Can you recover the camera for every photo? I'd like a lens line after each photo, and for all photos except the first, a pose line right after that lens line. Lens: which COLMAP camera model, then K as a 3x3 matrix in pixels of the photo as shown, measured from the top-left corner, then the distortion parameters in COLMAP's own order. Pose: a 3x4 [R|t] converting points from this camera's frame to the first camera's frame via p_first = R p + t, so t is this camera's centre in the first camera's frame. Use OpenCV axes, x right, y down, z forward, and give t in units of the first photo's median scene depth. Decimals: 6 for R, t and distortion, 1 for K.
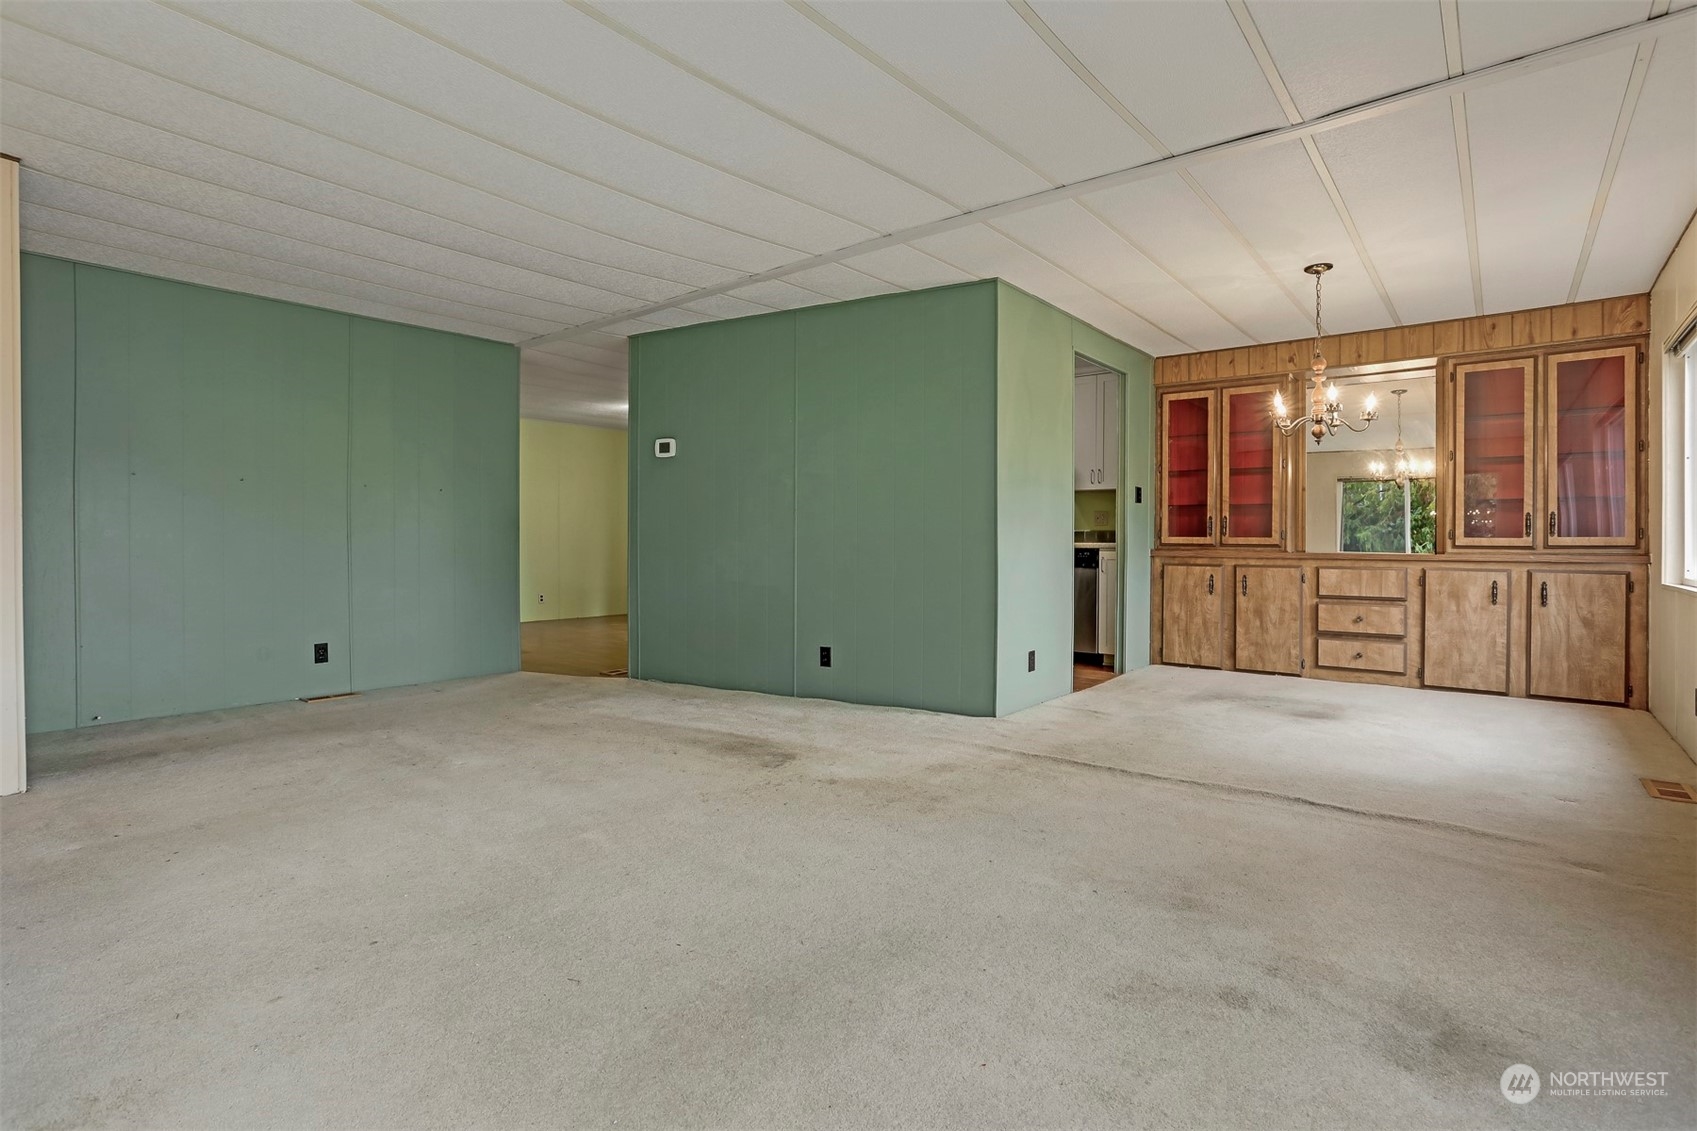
lens RADIAL K [[832.7, 0, 841.7], [0, 832.7, 541.5], [0, 0, 1]] dist [-0.055359, 0.028368]
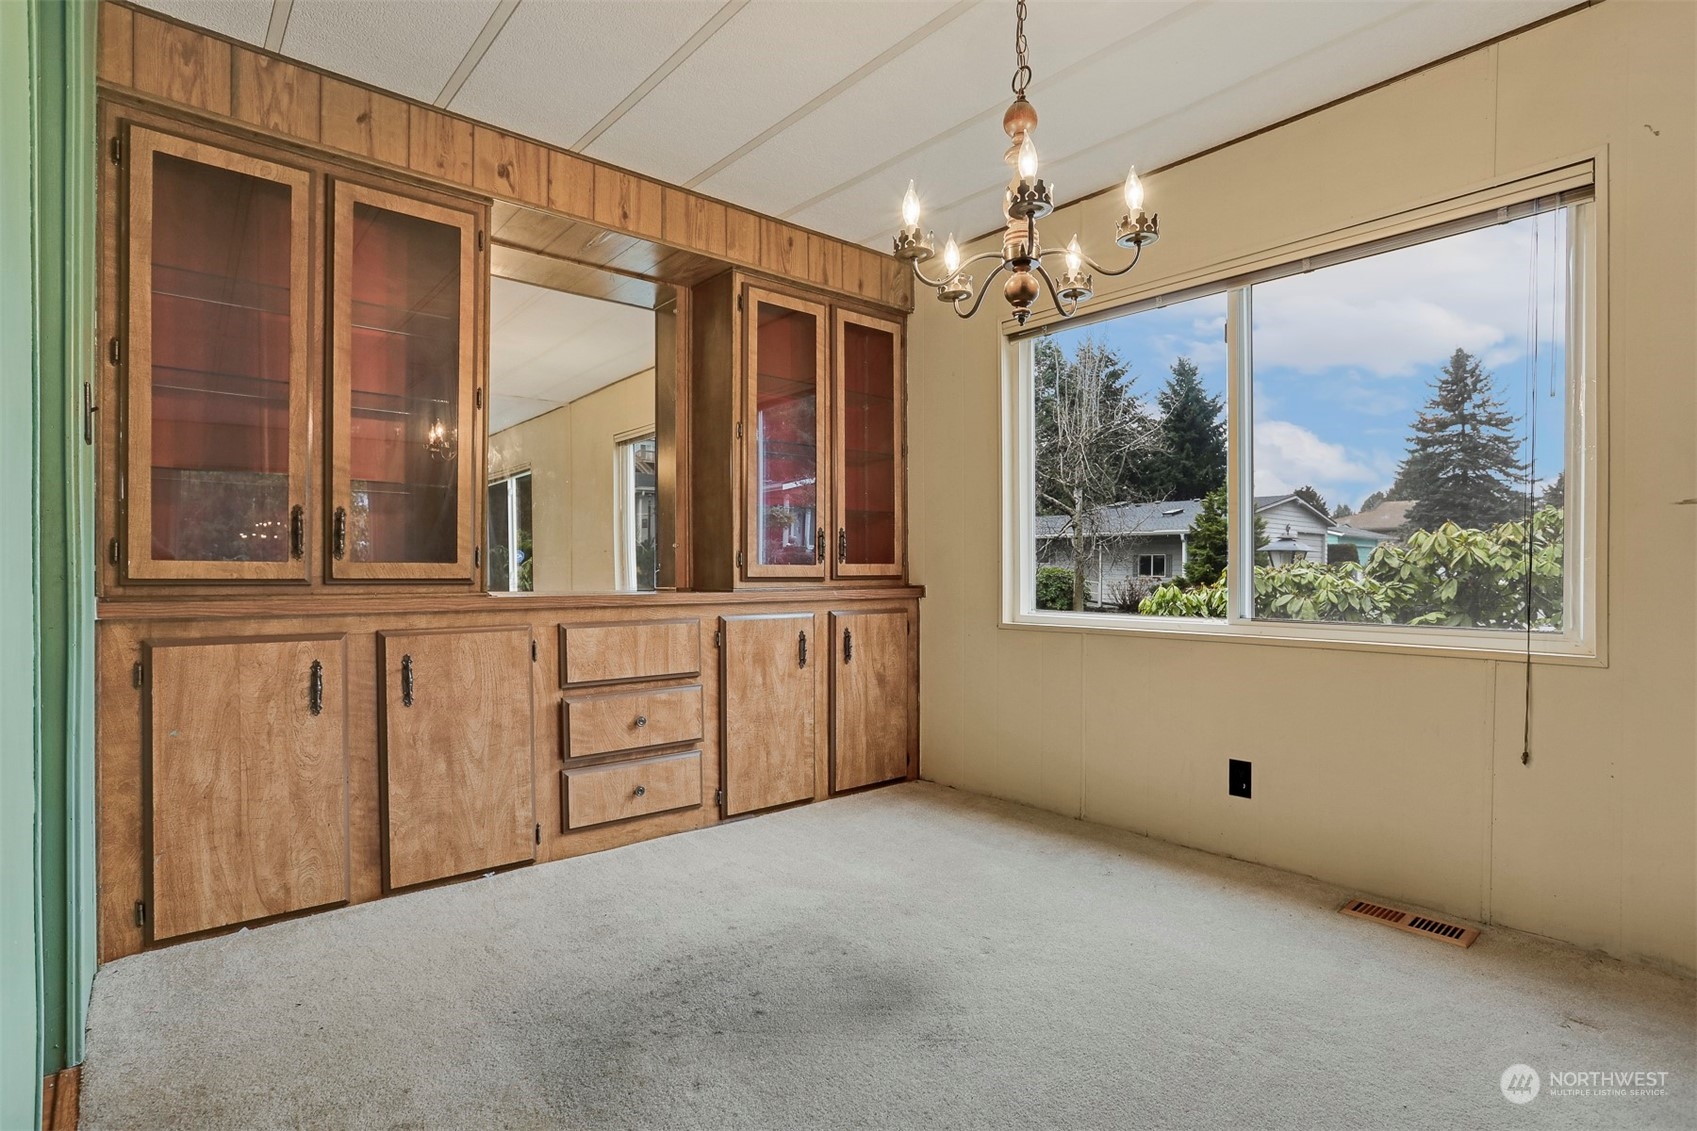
lens RADIAL K [[844.4, 0, 853.1], [0, 844.4, 575.2], [0, 0, 1]] dist [-0.038221, 0.026055]
pose [[0.181933, -0.011134, 0.983248, 0.139588], [0.000048, 0.999936, 0.011315, -0.003904], [-0.983311, -0.002011, 0.181922, 0.801976]]
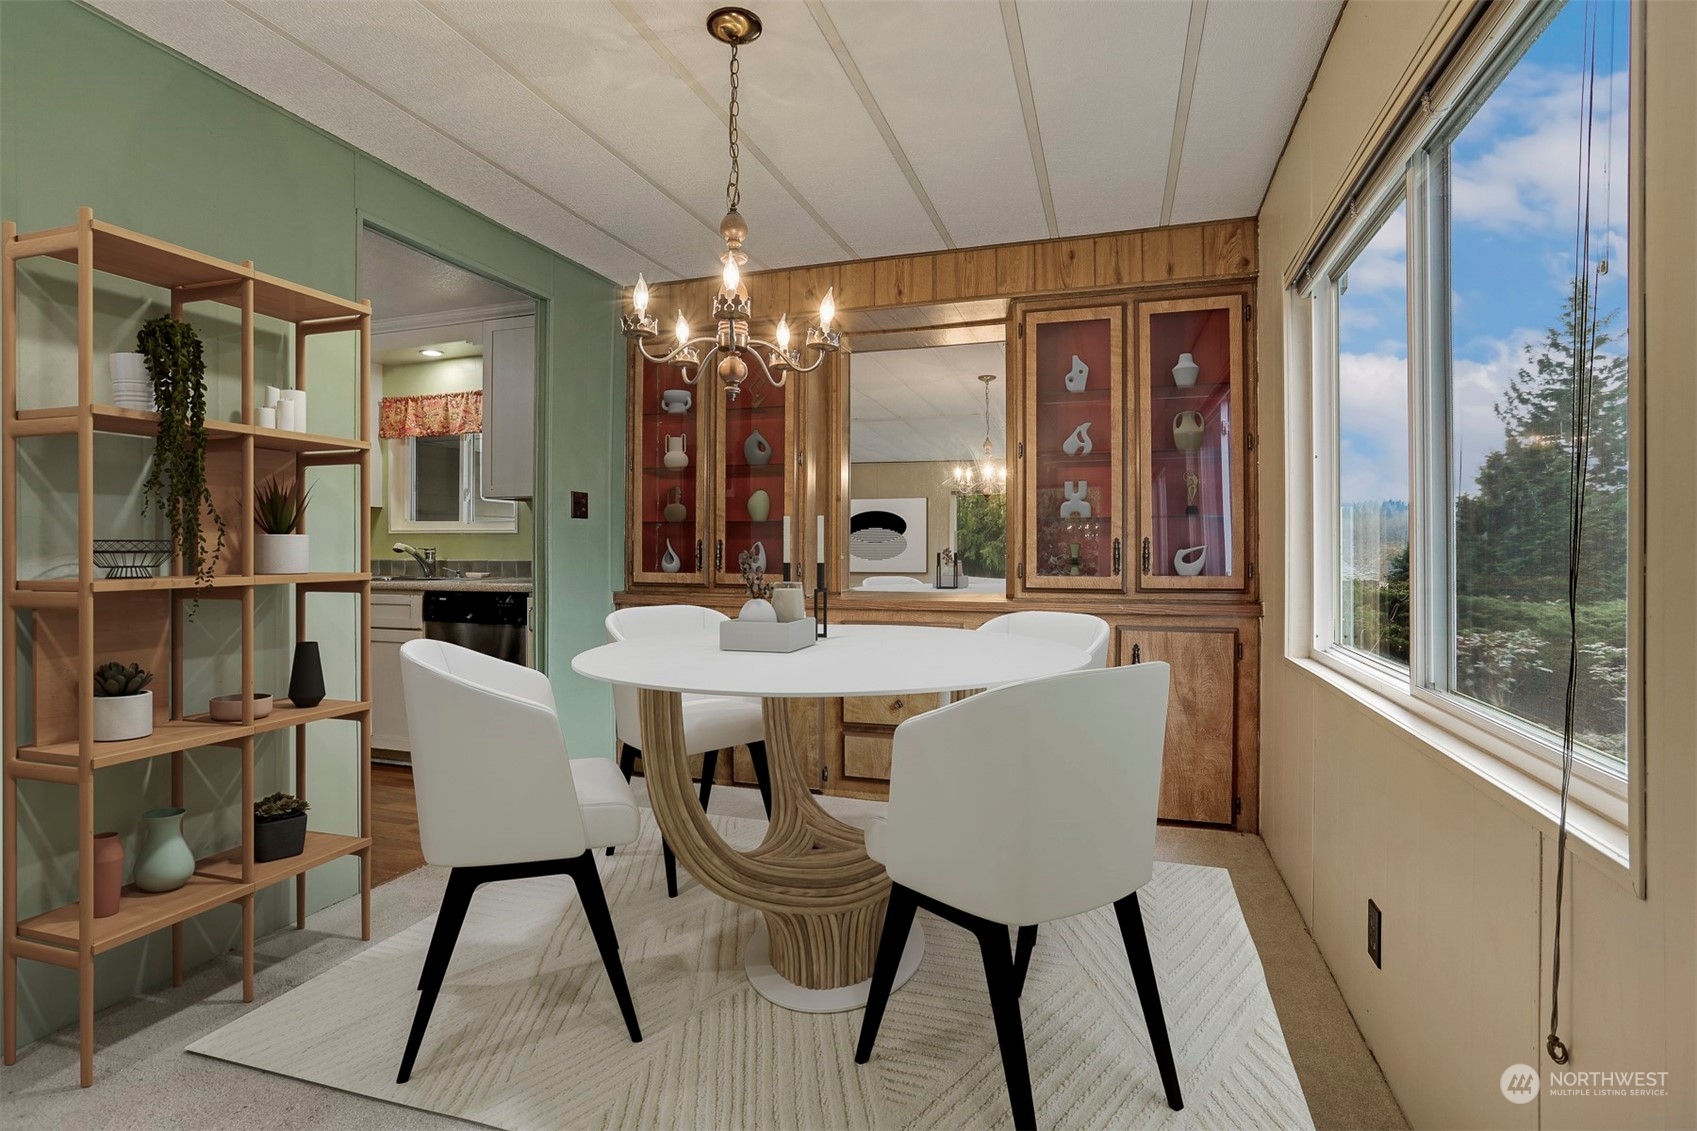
lens RADIAL K [[826.3, 0, 849.9], [0, 826.3, 556.0], [0, 0, 1]] dist [-0.058955, 0.029869]
pose [[0.931632, -0.007904, 0.363316, 0.381071], [0.005779, 0.999959, 0.006935, -0.026018], [-0.363356, -0.004361, 0.931640, 0.433789]]
